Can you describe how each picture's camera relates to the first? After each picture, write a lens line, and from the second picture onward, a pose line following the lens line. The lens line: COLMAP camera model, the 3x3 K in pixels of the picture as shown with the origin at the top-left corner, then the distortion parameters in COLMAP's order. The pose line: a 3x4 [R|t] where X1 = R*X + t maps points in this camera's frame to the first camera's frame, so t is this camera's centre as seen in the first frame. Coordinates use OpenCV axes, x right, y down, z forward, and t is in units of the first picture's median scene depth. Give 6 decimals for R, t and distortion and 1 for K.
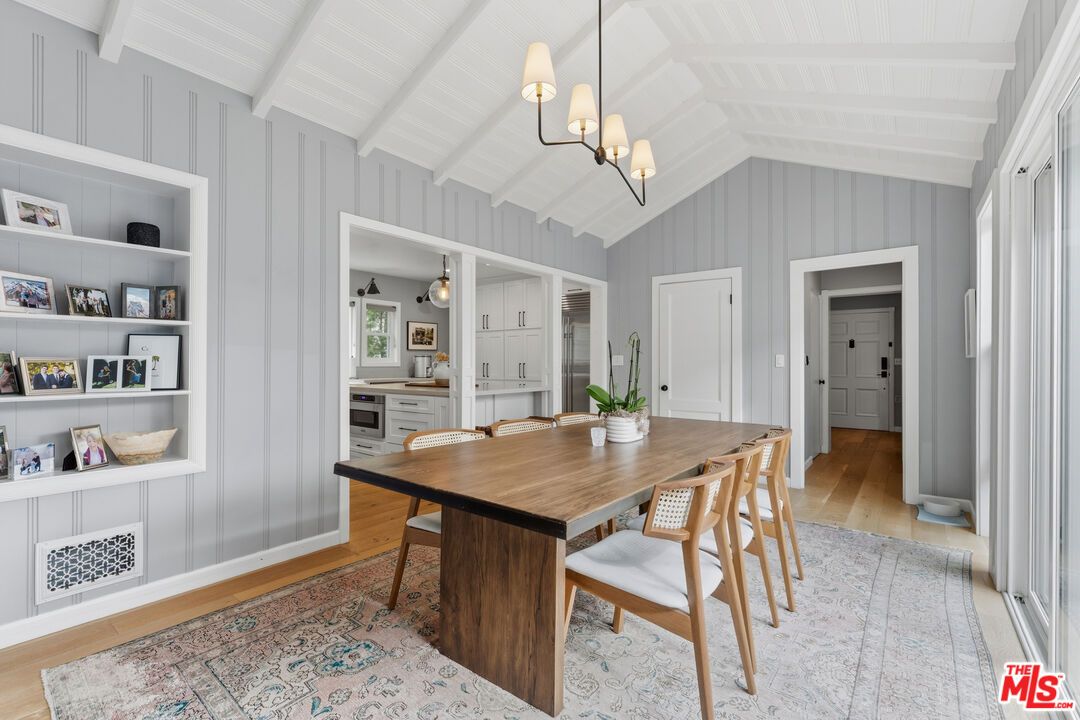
lens RADIAL K [[464.1, 0, 546.5], [0, 464.1, 360.4], [0, 0, 1]] dist [0.001185, 0.000024]
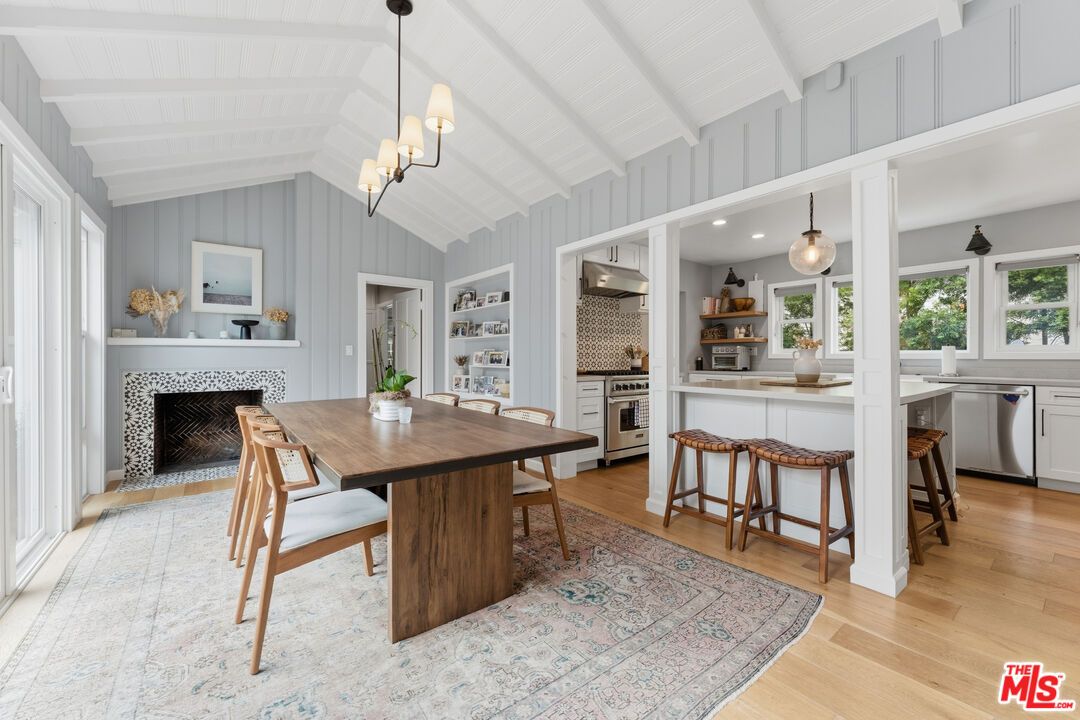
lens RADIAL K [[438.9, 0, 543.0], [0, 438.9, 354.6], [0, 0, 1]] dist [0.001660, 0.000360]
pose [[-0.242543, -0.010178, -0.970087, 1.024013], [0.001414, 0.999940, -0.010845, 0.029493], [0.970140, -0.004002, -0.242514, 1.498255]]
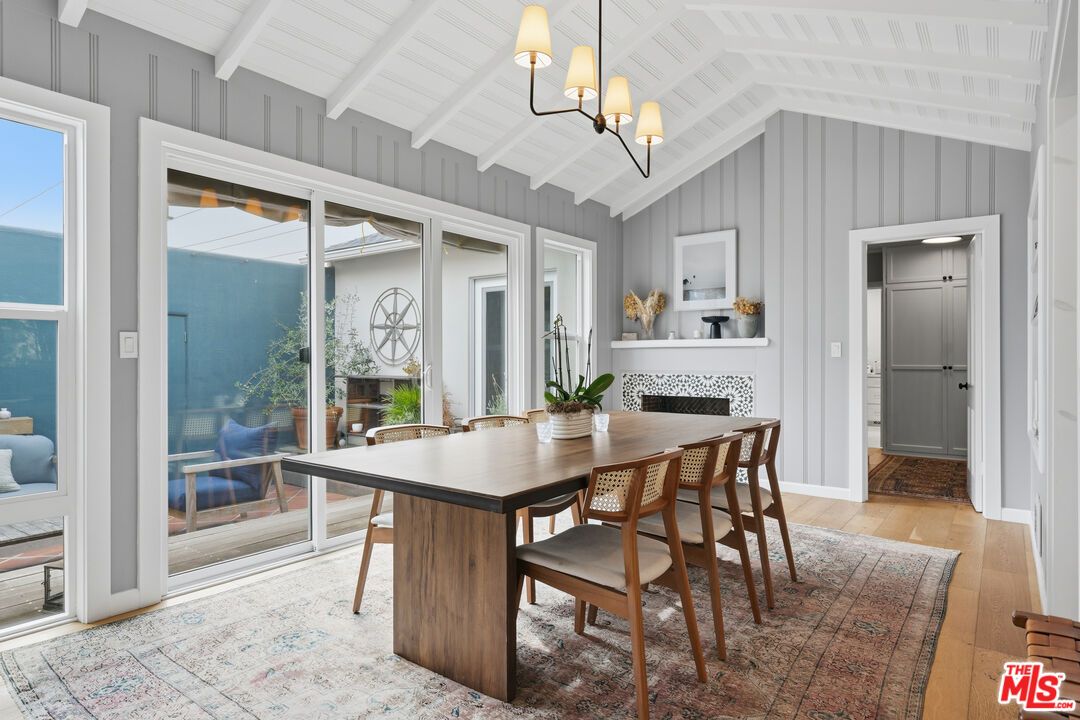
lens RADIAL K [[616.9, 0, 542.5], [0, 616.9, 361.7], [0, 0, 1]] dist [-0.006129, 0.005953]
pose [[-0.999655, -0.008333, -0.024910, 0.219233], [-0.008398, 0.999962, 0.002490, 0.026282], [0.024889, 0.002699, -0.999687, 2.037994]]
